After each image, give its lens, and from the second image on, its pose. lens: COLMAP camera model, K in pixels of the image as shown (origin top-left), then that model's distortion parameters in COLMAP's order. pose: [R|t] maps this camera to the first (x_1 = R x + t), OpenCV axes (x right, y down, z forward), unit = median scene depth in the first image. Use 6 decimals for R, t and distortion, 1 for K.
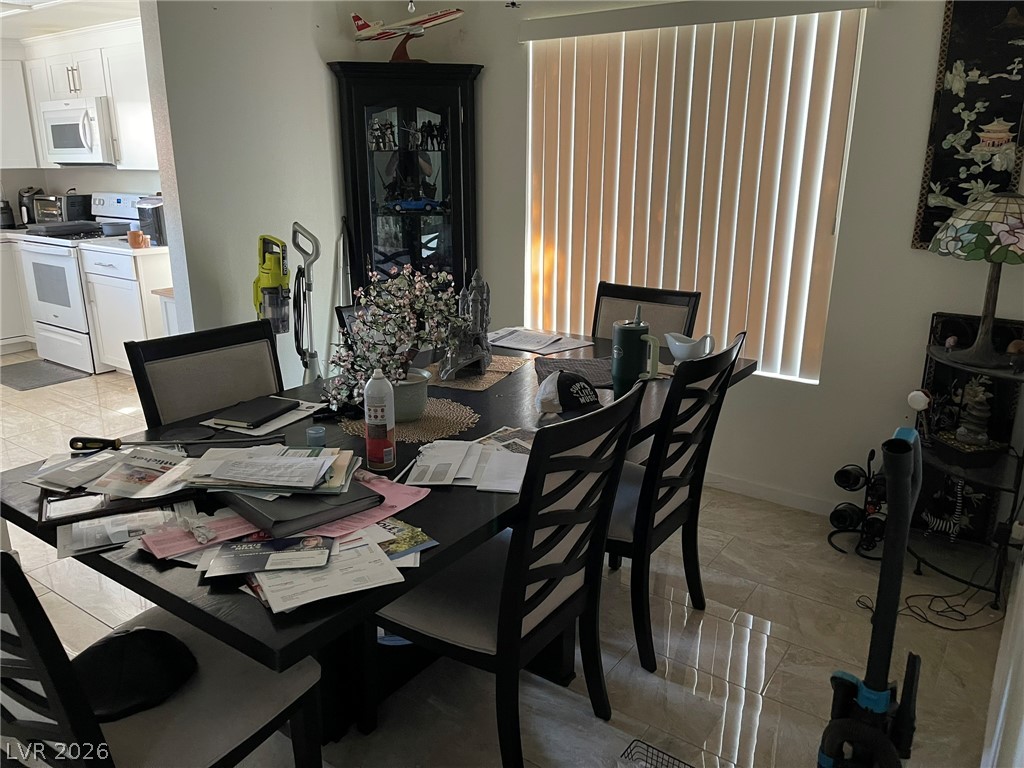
lens RADIAL K [[775.6, 0, 506.6], [0, 775.6, 381.2], [0, 0, 1]] dist [0.058495, -0.084388]
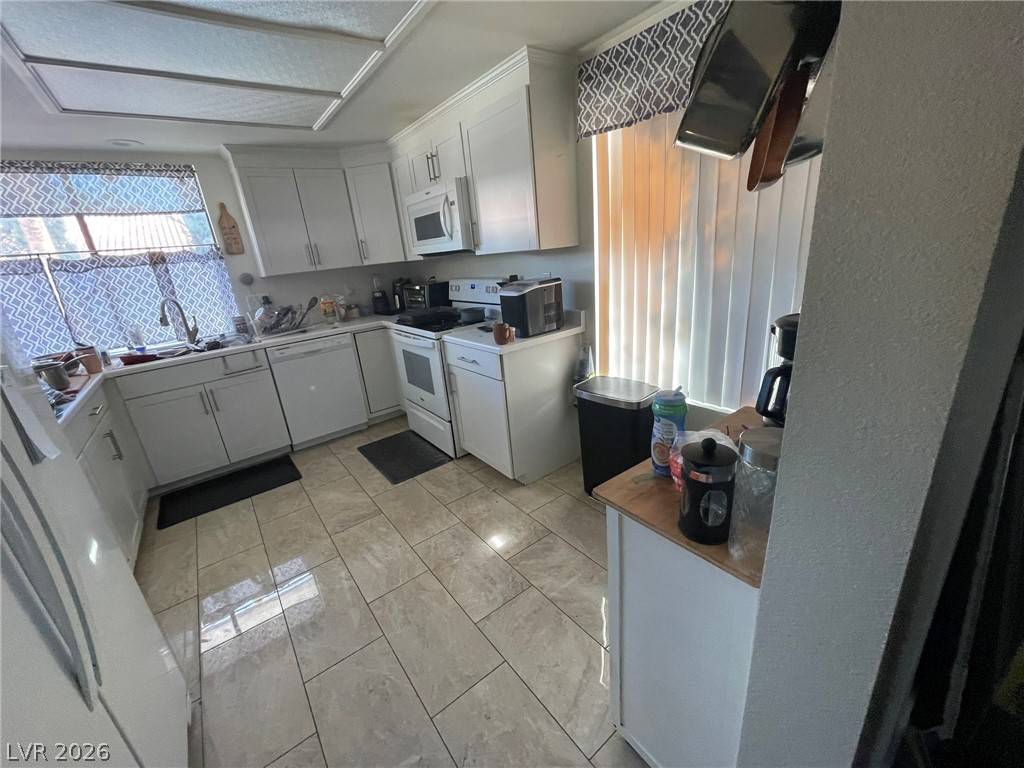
lens RADIAL K [[414.5, 0, 508.0], [0, 414.5, 386.1], [0, 0, 1]] dist [-0.002300, 0.000471]
pose [[0.949507, 0.011760, -0.313526, -0.290880], [0.005791, 0.998470, 0.054991, -0.134334], [0.313693, -0.054030, 0.947986, 0.508646]]
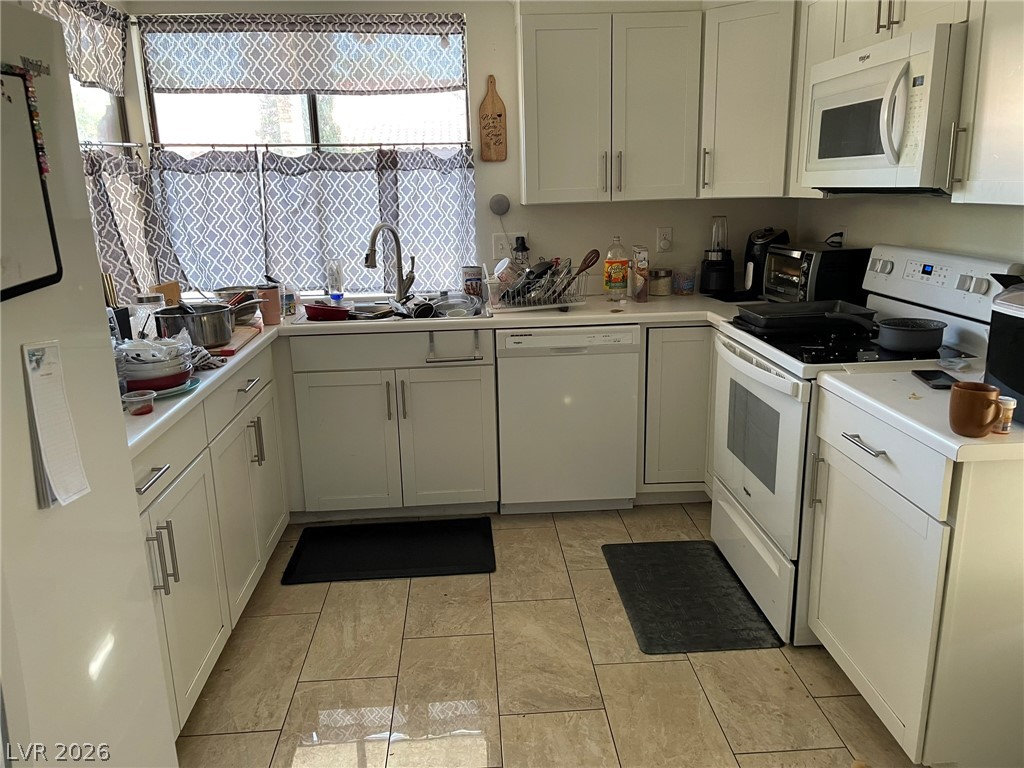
lens RADIAL K [[775.6, 0, 511.6], [0, 775.6, 380.5], [0, 0, 1]] dist [0.058495, -0.084388]
pose [[0.630257, 0.177984, -0.755710, -0.310710], [-0.193866, 0.978613, 0.068799, -0.161078], [0.751793, 0.103146, 0.651282, 0.563177]]
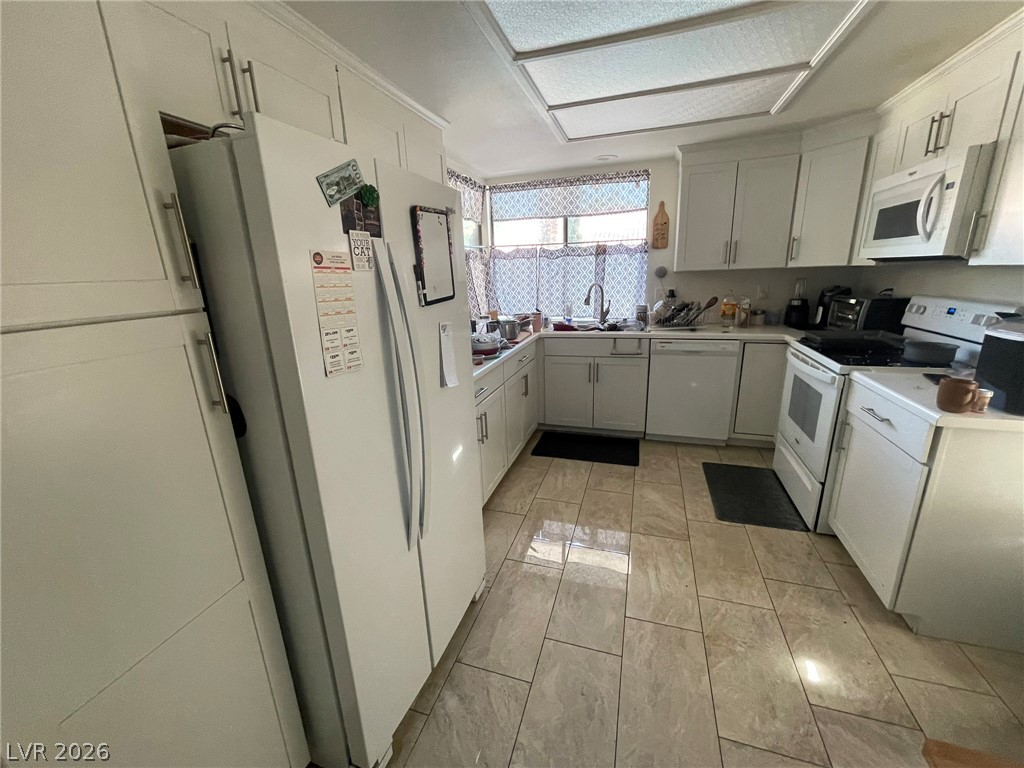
lens RADIAL K [[414.5, 0, 503.5], [0, 414.5, 386.3], [0, 0, 1]] dist [-0.002300, 0.000471]
pose [[0.291722, 0.247417, -0.923950, -0.272870], [-0.229464, 0.955861, 0.183513, -0.151933], [0.928571, 0.158478, 0.335619, 0.553843]]
